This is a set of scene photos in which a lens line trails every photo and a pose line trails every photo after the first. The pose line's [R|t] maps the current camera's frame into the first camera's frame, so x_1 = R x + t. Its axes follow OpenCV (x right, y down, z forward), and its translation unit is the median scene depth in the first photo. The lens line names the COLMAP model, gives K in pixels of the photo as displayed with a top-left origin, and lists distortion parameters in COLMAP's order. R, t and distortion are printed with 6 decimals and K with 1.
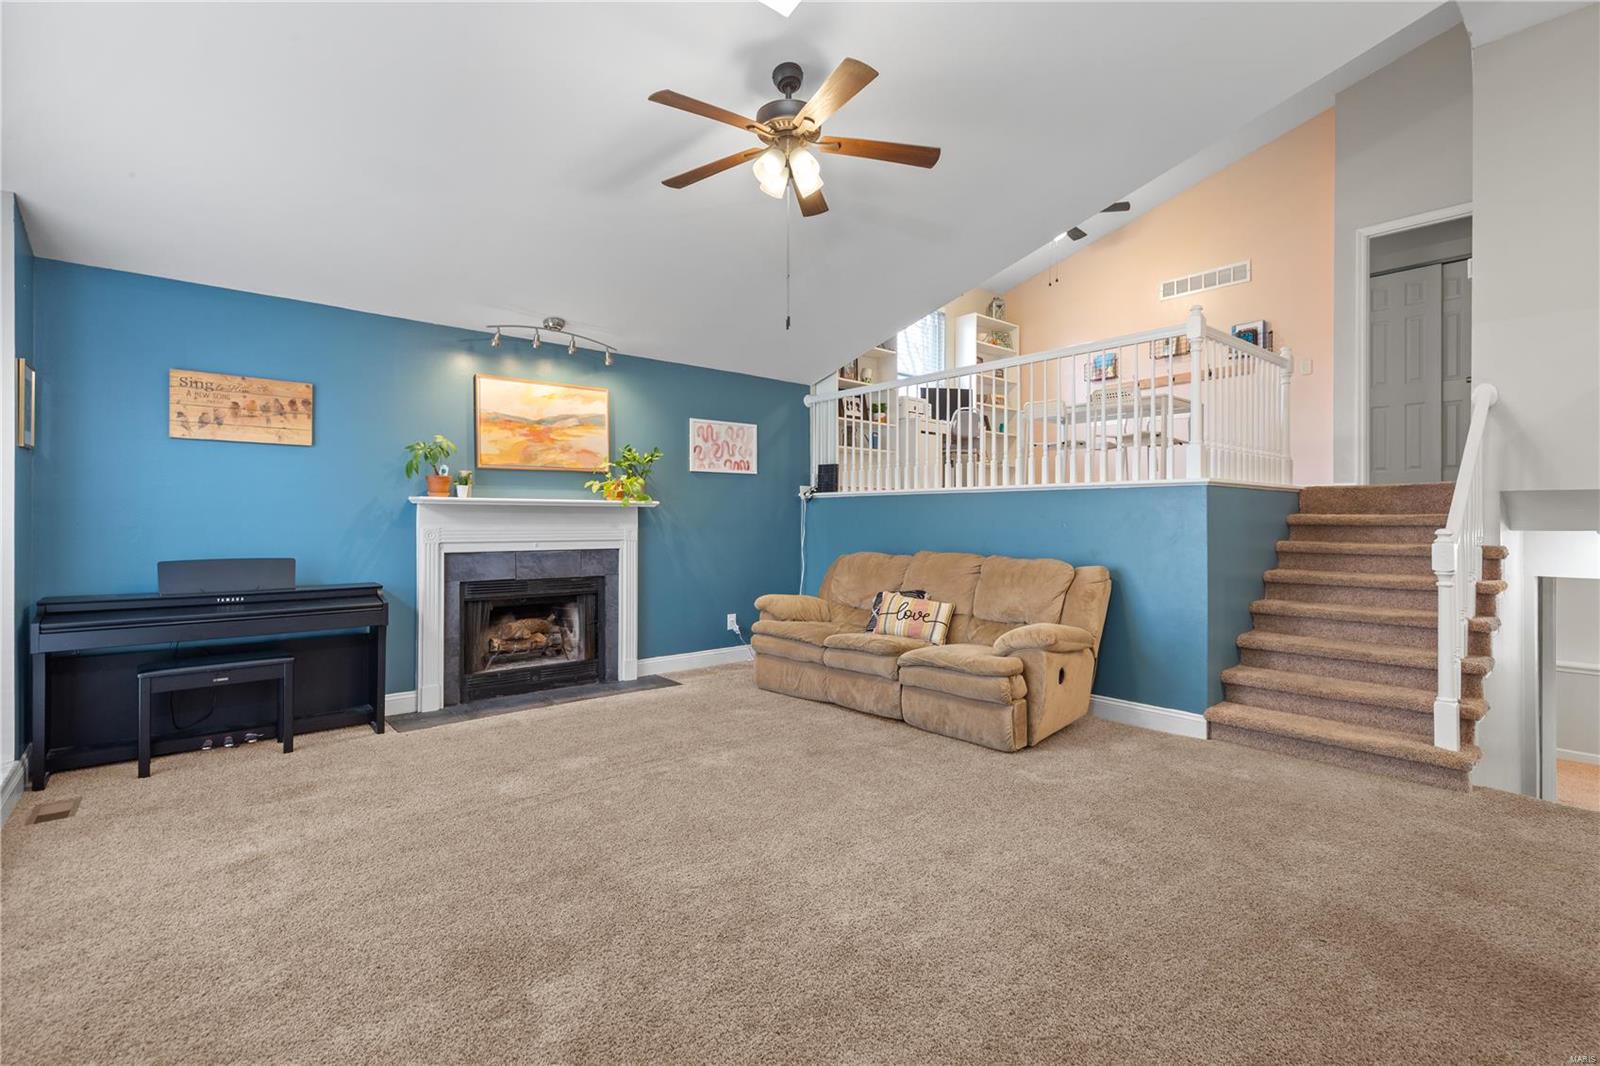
lens RADIAL K [[746.9, 0, 799.6], [0, 746.9, 517.5], [0, 0, 1]] dist [-0.002406, -0.000696]
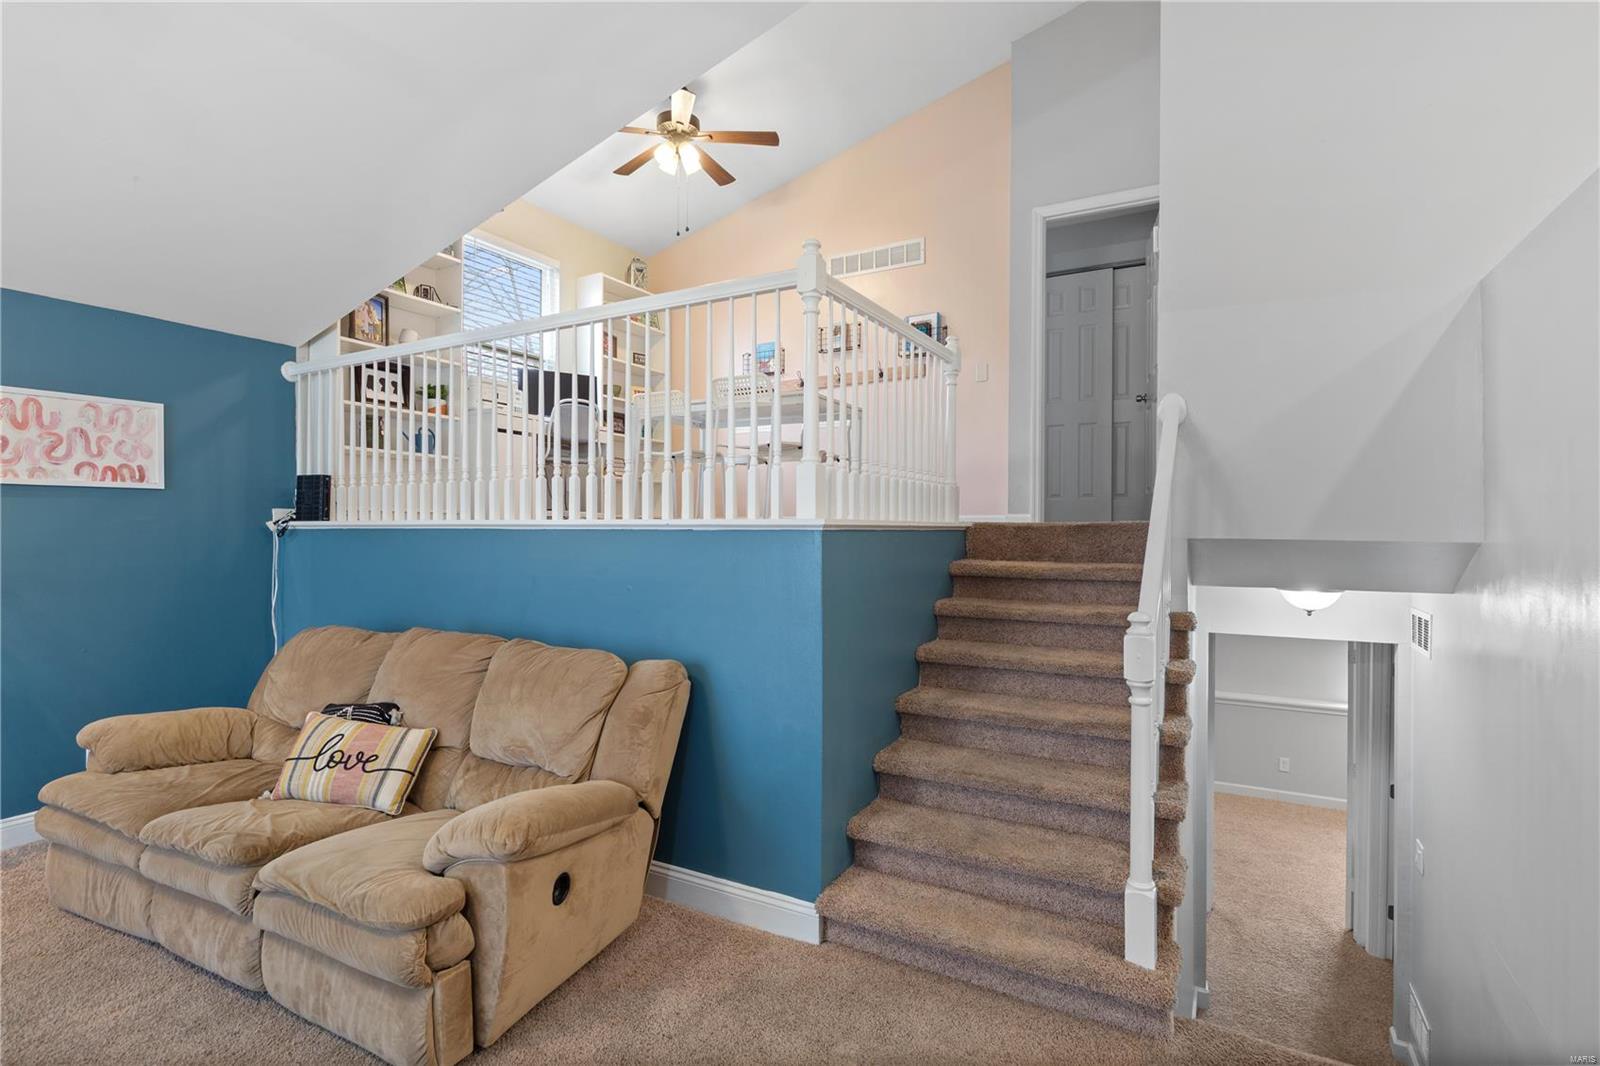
lens RADIAL K [[760.2, 0, 818.3], [0, 760.2, 529.8], [0, 0, 1]] dist [0.000298, 0.000362]
pose [[0.936027, -0.000238, 0.351928, 0.252321], [-0.002046, 0.999979, 0.006120, -0.037466], [-0.351922, -0.006449, 0.936007, 0.323767]]
